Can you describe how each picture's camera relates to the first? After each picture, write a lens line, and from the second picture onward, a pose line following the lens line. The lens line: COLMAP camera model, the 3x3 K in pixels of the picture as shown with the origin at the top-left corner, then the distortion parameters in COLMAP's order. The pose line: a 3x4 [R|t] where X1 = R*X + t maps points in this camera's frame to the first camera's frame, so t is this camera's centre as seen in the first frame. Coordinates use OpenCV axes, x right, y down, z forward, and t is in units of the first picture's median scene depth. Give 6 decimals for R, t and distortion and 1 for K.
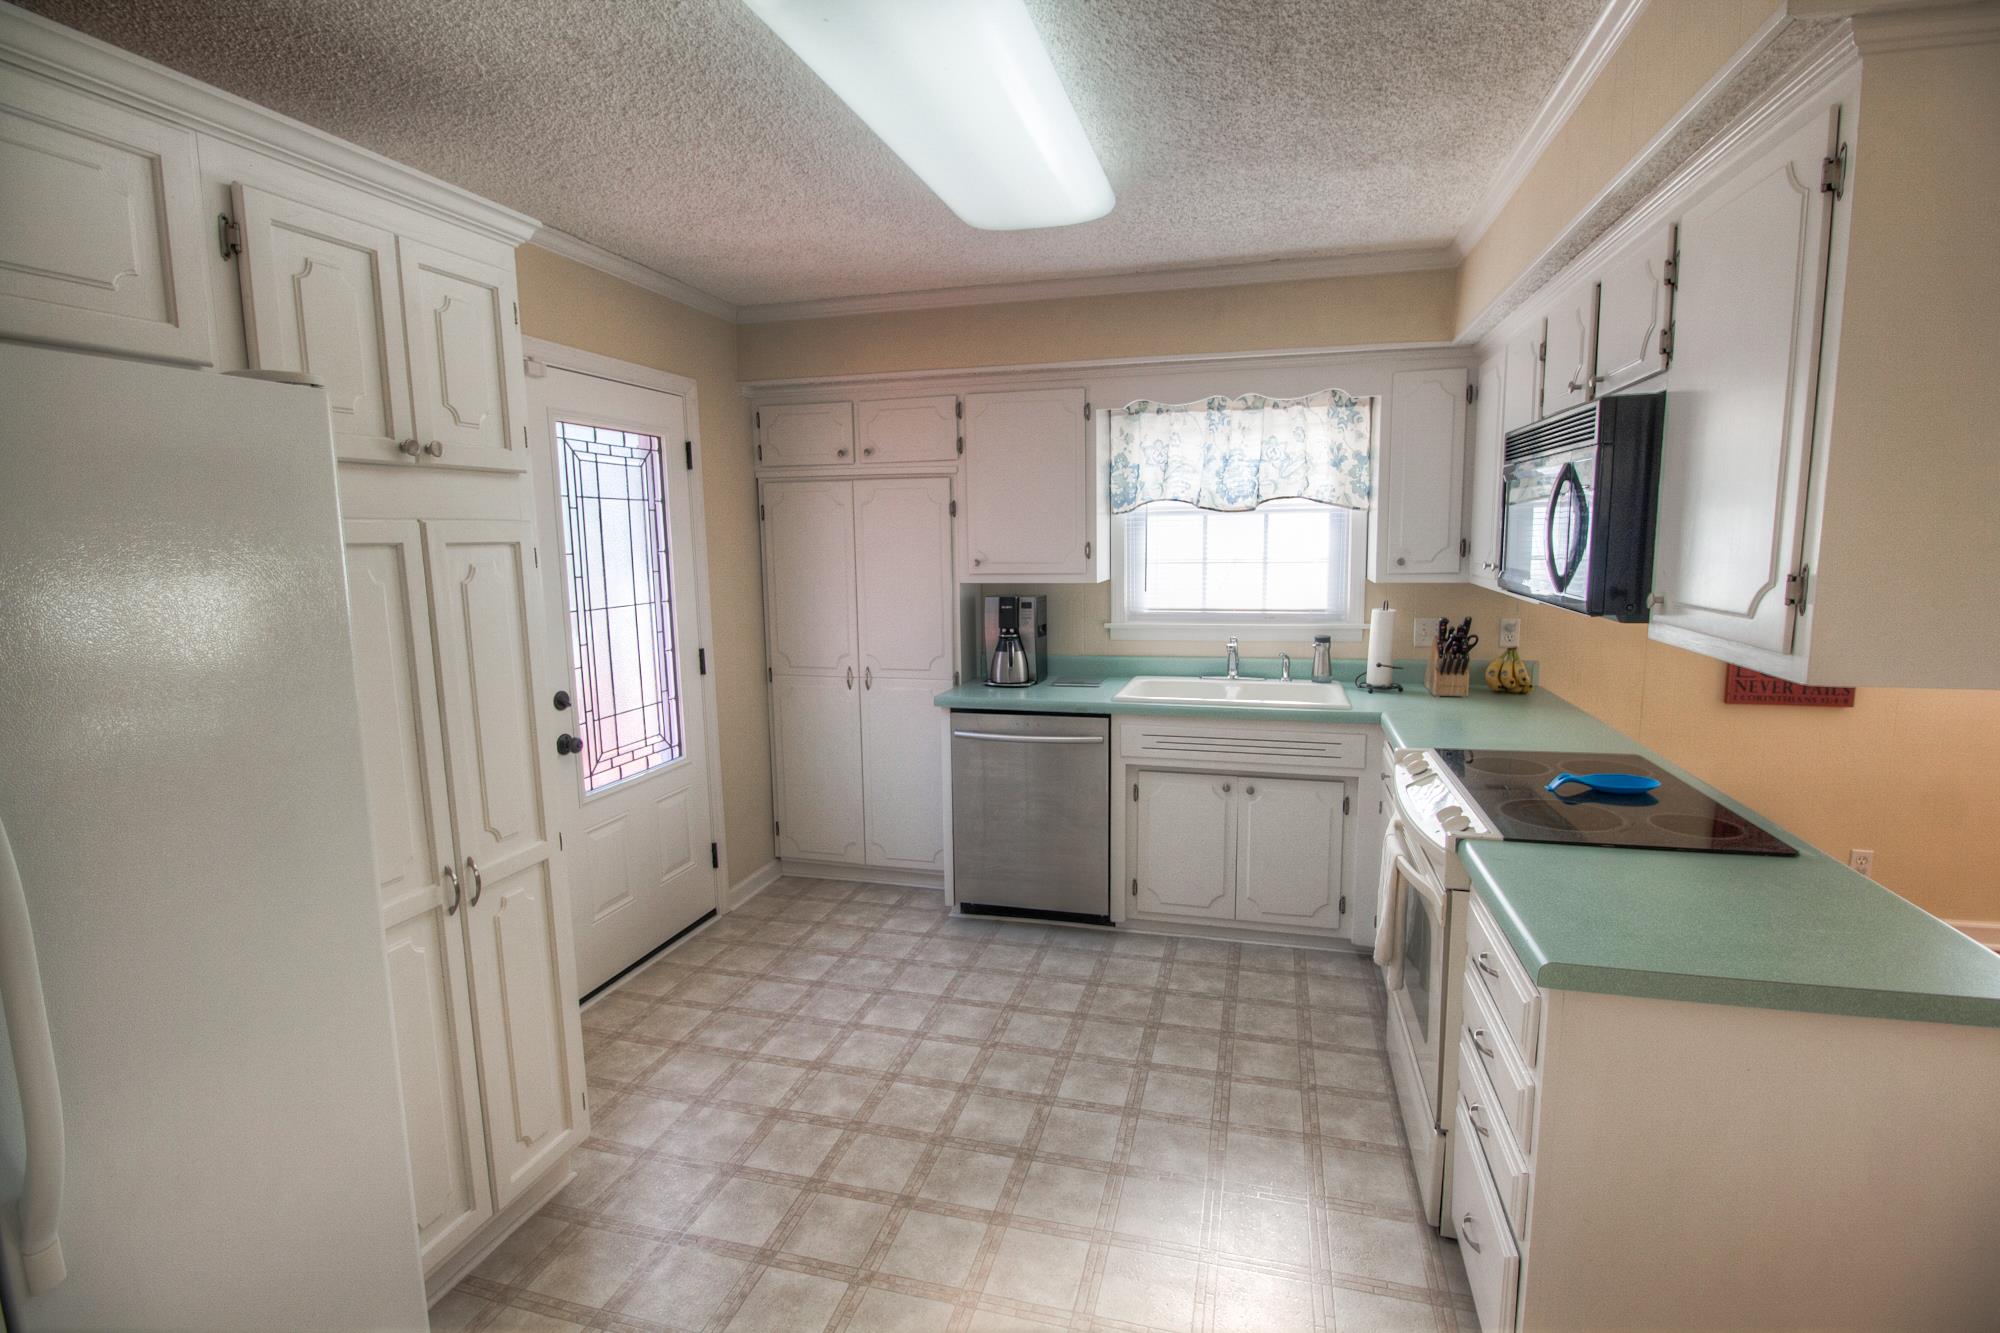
lens RADIAL K [[928.6, 0, 1007.2], [0, 928.6, 664.4], [0, 0, 1]] dist [-0.026870, -0.000344]
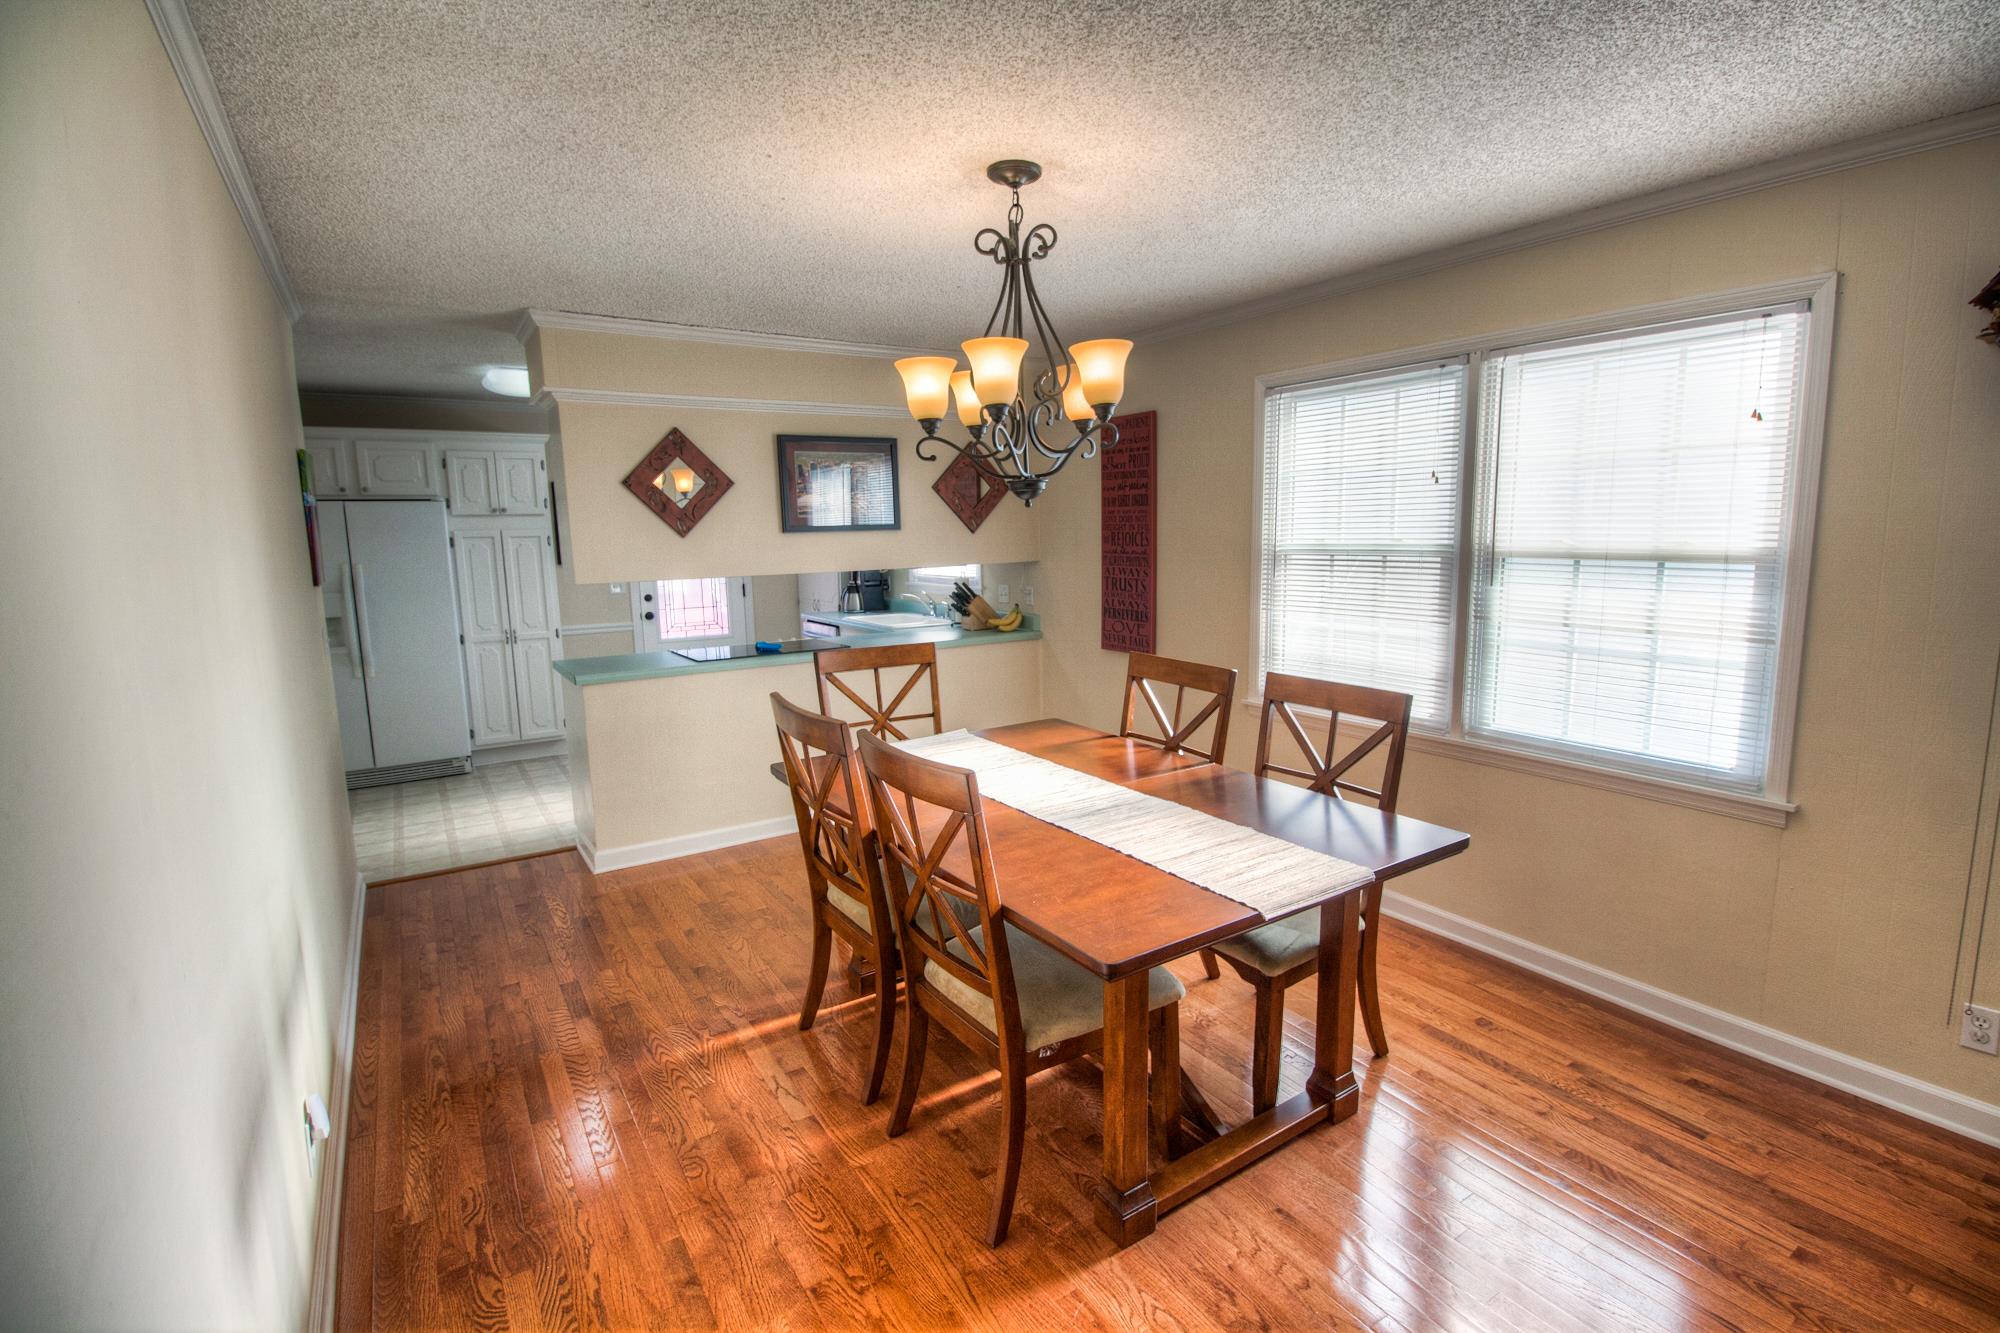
lens RADIAL K [[934.1, 0, 1023.3], [0, 934.1, 656.2], [0, 0, 1]] dist [0.001986, -0.011901]
pose [[0.761869, 0.092606, -0.641077, 2.064534], [-0.084275, 0.995486, 0.043648, 0.000884], [0.642225, 0.020773, 0.766234, -0.291020]]
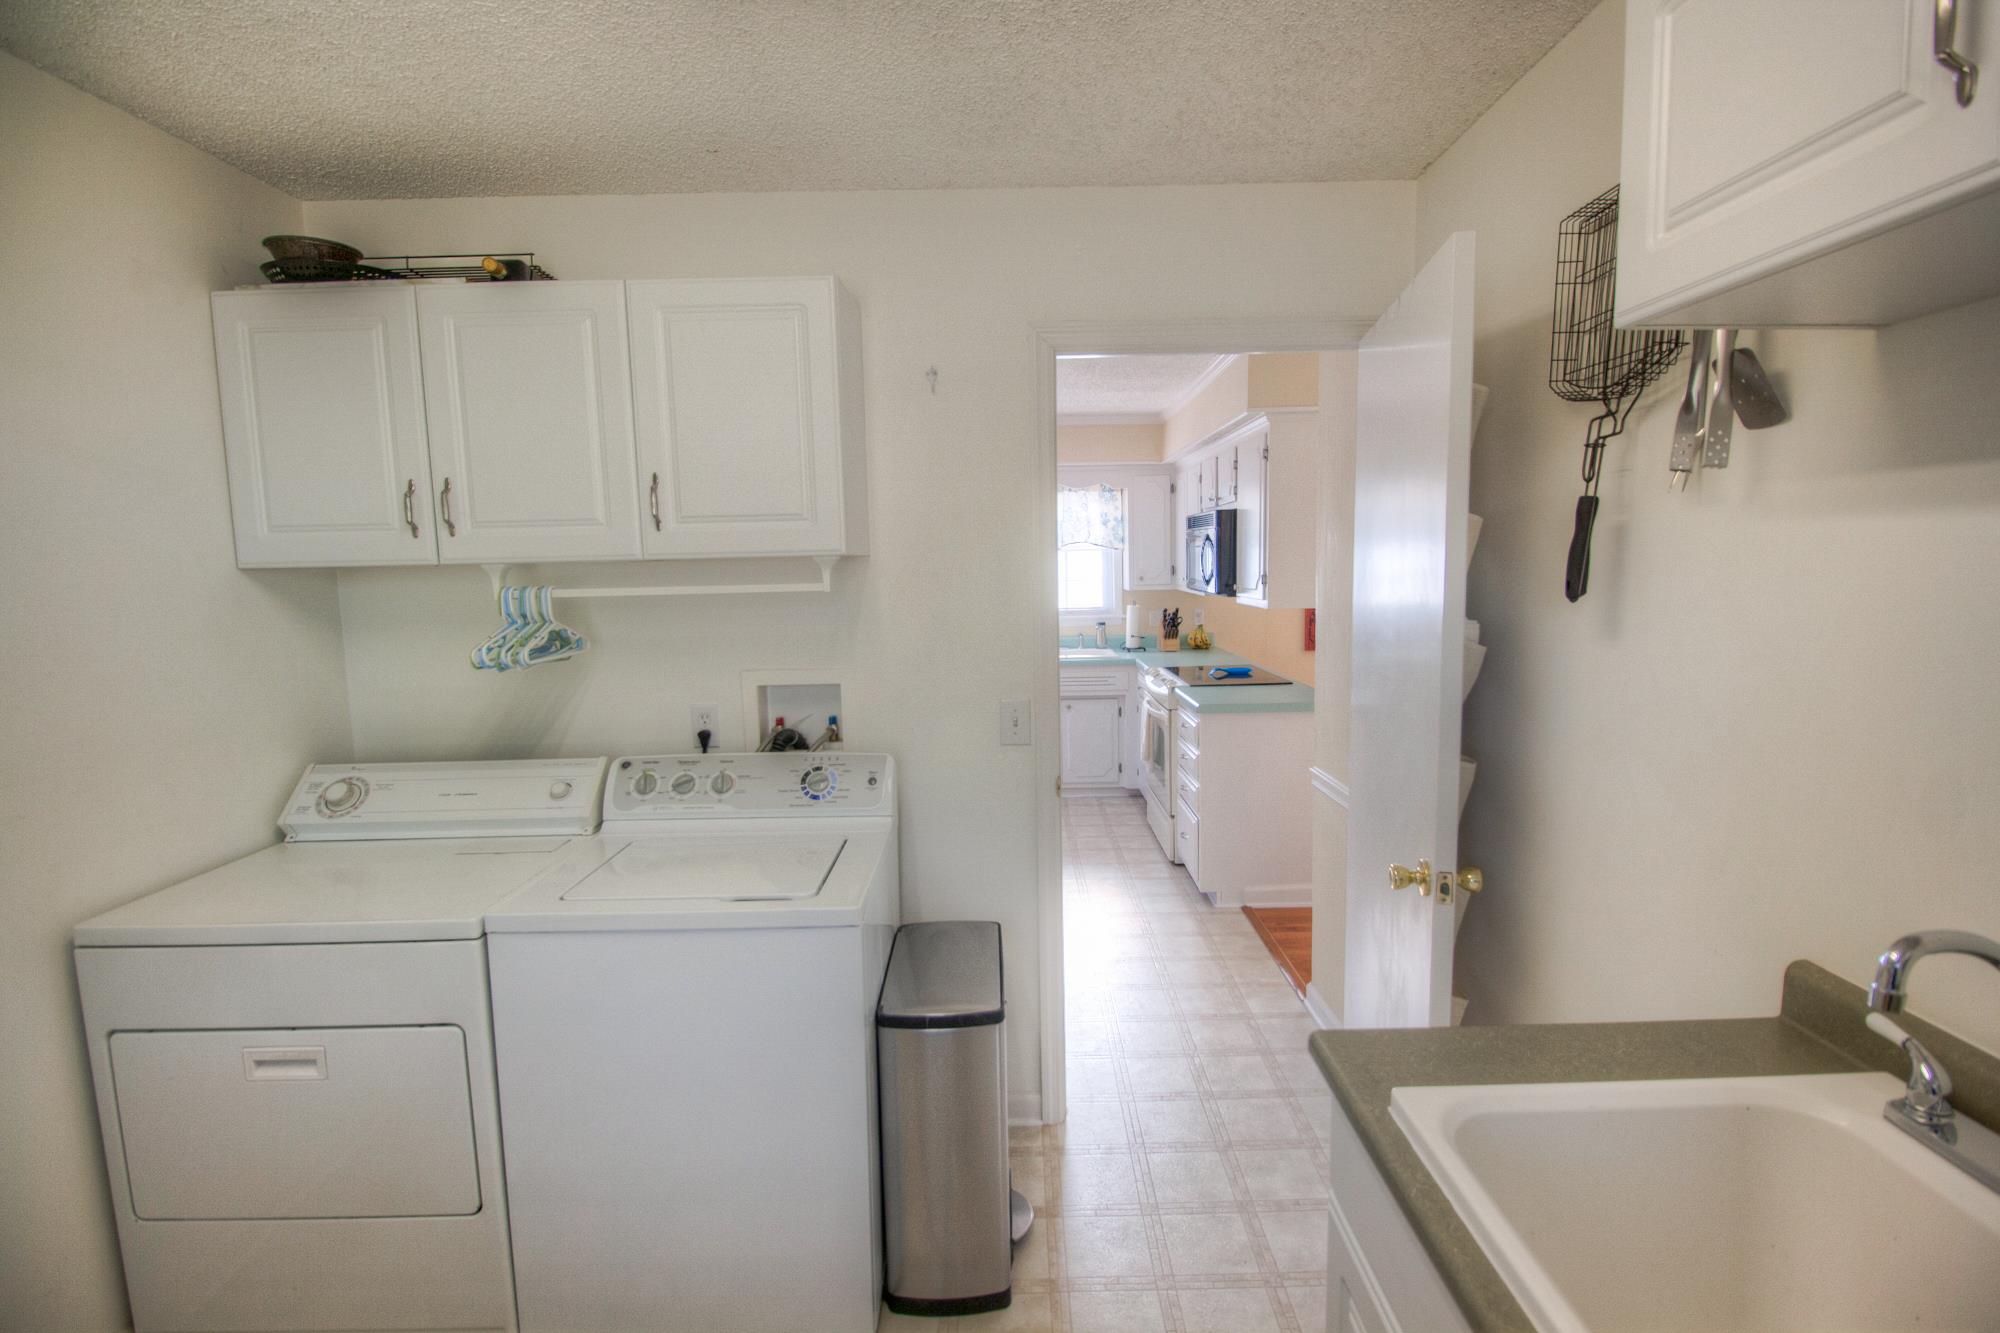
lens RADIAL K [[914.6, 0, 998.0], [0, 914.6, 668.2], [0, 0, 1]] dist [-0.110802, -0.000063]
pose [[0.967412, -0.033466, 0.250986, -0.374546], [0.040515, 0.998915, -0.022973, 0.117833], [-0.249945, 0.032393, 0.967718, -0.814208]]
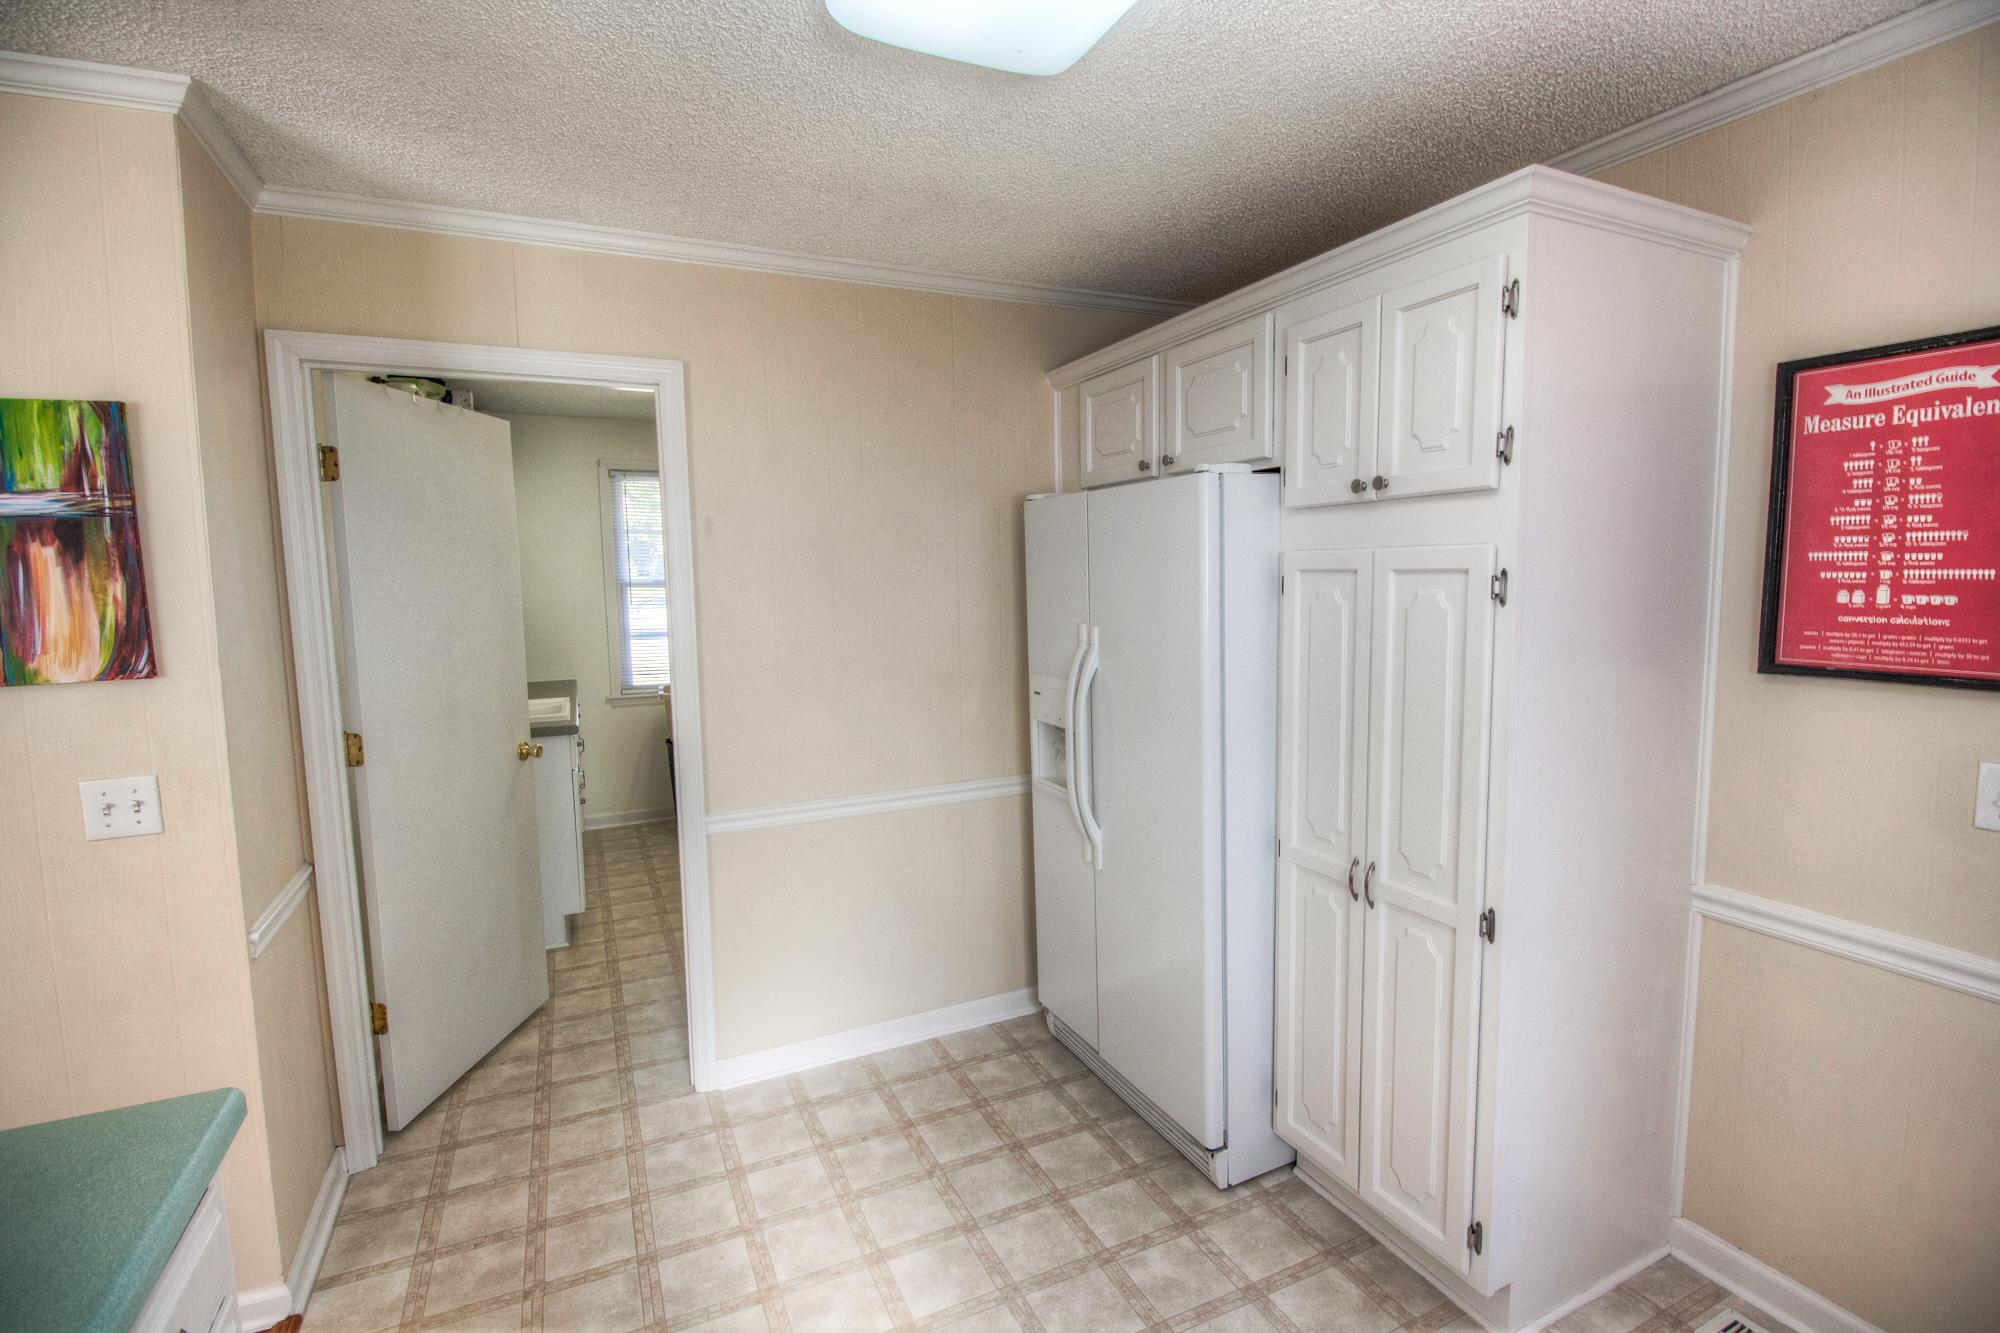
lens RADIAL K [[934.1, 0, 1023.3], [0, 934.1, 656.2], [0, 0, 1]] dist [0.001986, -0.011901]
pose [[-0.749975, 0.086467, -0.655790, 0.278071], [-0.063223, 0.977510, 0.201189, -0.146191], [0.658437, 0.192348, -0.727642, 0.994225]]
